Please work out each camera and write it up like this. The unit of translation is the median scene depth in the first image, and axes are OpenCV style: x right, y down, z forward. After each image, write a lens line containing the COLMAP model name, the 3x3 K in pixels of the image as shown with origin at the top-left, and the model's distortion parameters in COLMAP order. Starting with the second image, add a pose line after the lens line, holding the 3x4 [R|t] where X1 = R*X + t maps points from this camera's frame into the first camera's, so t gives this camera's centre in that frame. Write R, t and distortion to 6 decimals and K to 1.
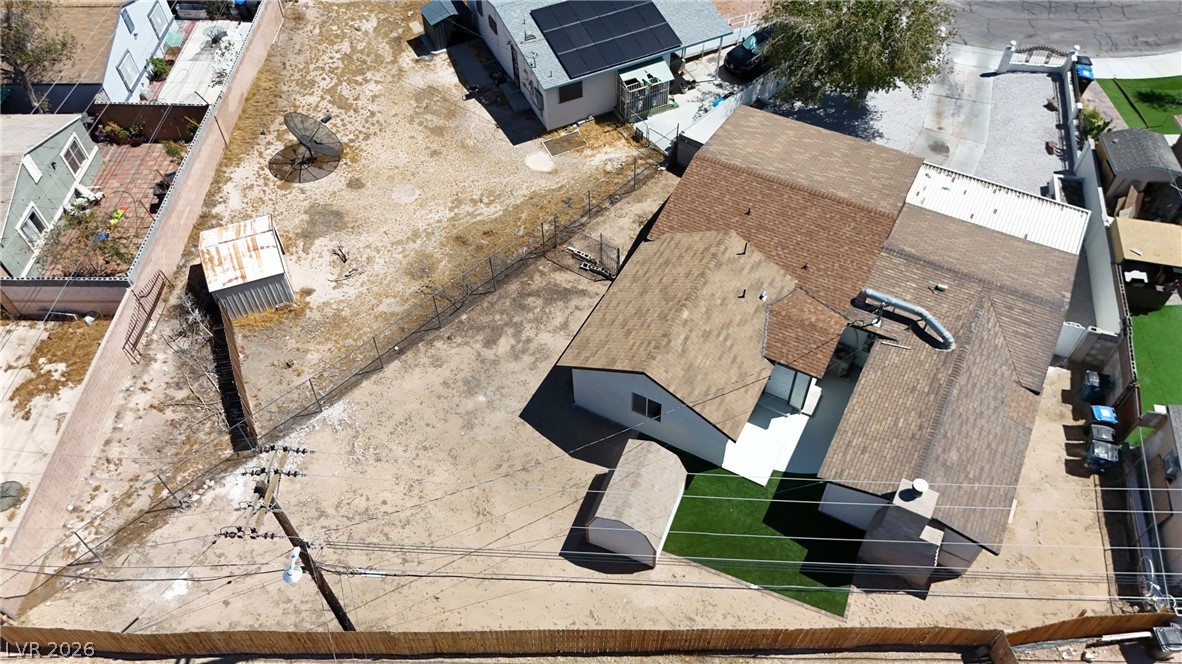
lens RADIAL K [[841.5, 0, 604.6], [0, 841.5, 330.6], [0, 0, 1]] dist [0.075776, -0.093481]
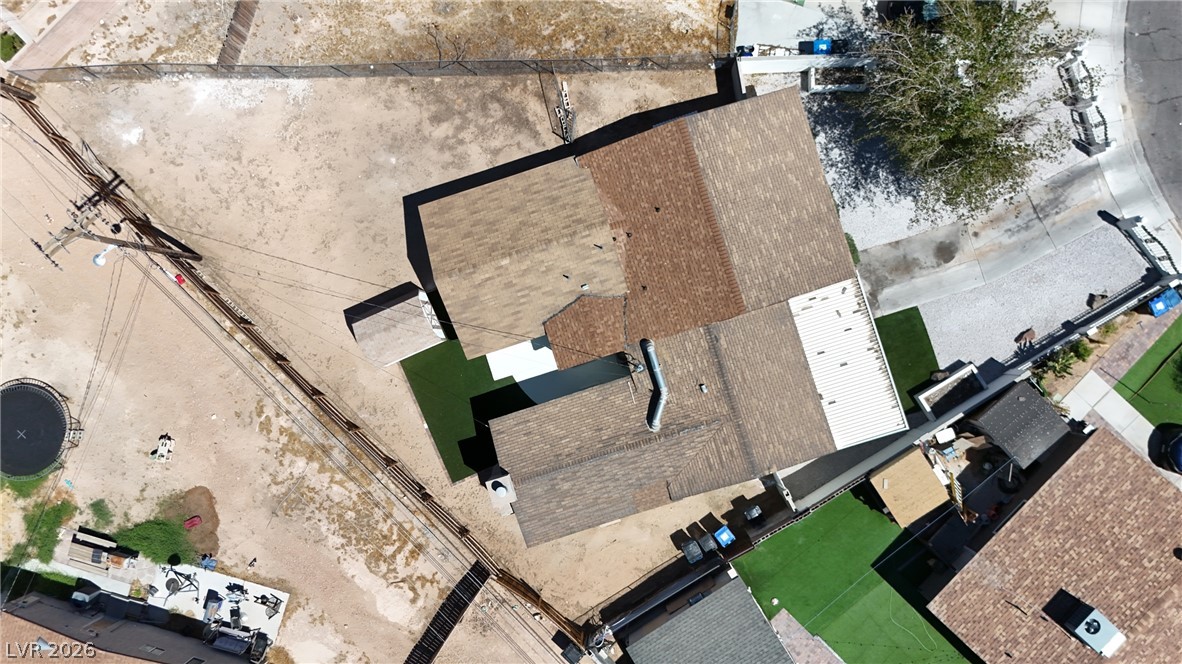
lens RADIAL K [[872.8, 0, 591.0], [0, 872.8, 332.0], [0, 0, 1]] dist [0.077916, -0.097799]
pose [[0.717449, 0.696583, -0.006205, 0.235441], [-0.542100, 0.563889, 0.623022, -0.721402], [0.437486, -0.443623, 0.782180, 0.047324]]
